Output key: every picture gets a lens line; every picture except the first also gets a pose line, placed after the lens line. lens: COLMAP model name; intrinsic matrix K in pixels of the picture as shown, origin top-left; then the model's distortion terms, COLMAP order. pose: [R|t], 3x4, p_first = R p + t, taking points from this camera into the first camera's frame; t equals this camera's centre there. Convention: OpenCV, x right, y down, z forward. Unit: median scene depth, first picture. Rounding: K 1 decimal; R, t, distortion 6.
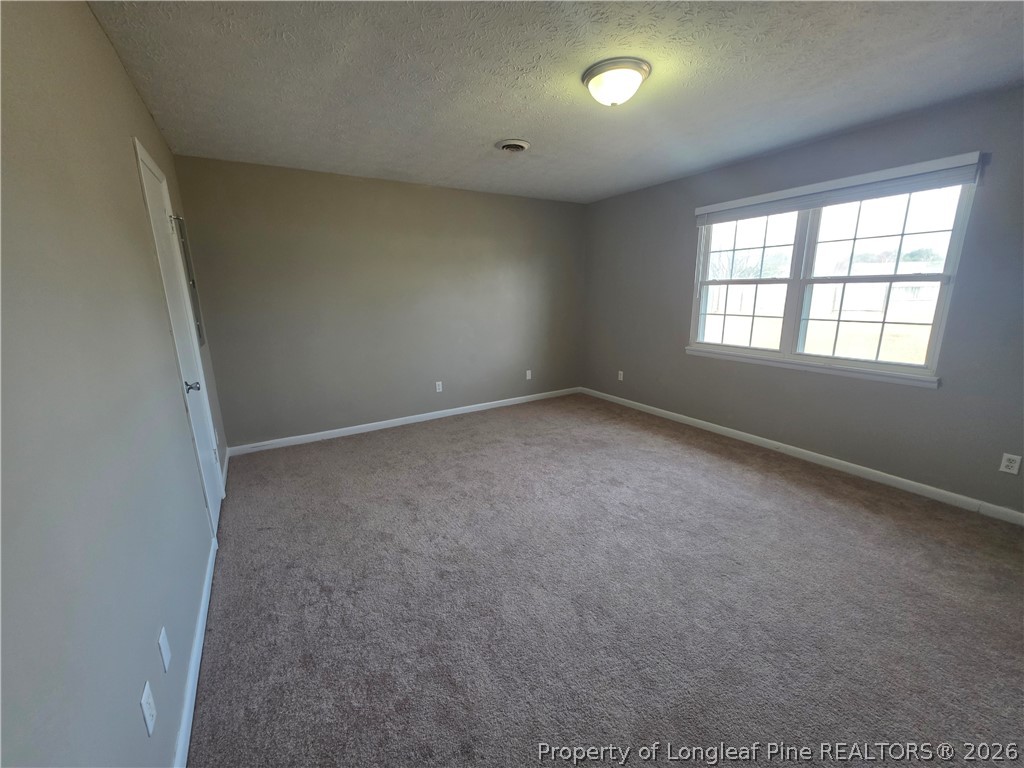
lens RADIAL K [[408.8, 0, 509.2], [0, 408.8, 382.3], [0, 0, 1]] dist [0.001521, -0.000009]
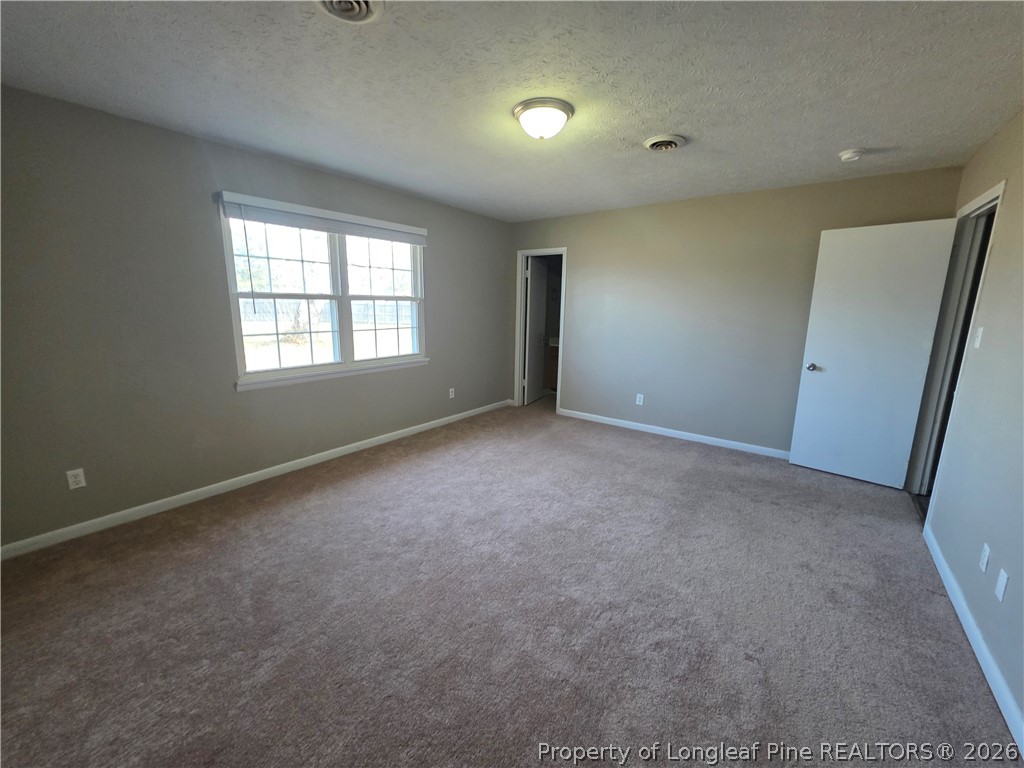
lens RADIAL K [[409.6, 0, 513.4], [0, 409.6, 378.1], [0, 0, 1]] dist [0.002857, 0.000107]
pose [[-0.367825, -0.155306, 0.916834, -0.499090], [0.200022, 0.949661, 0.241114, -0.209002], [-0.908128, 0.272075, -0.318244, 0.963121]]
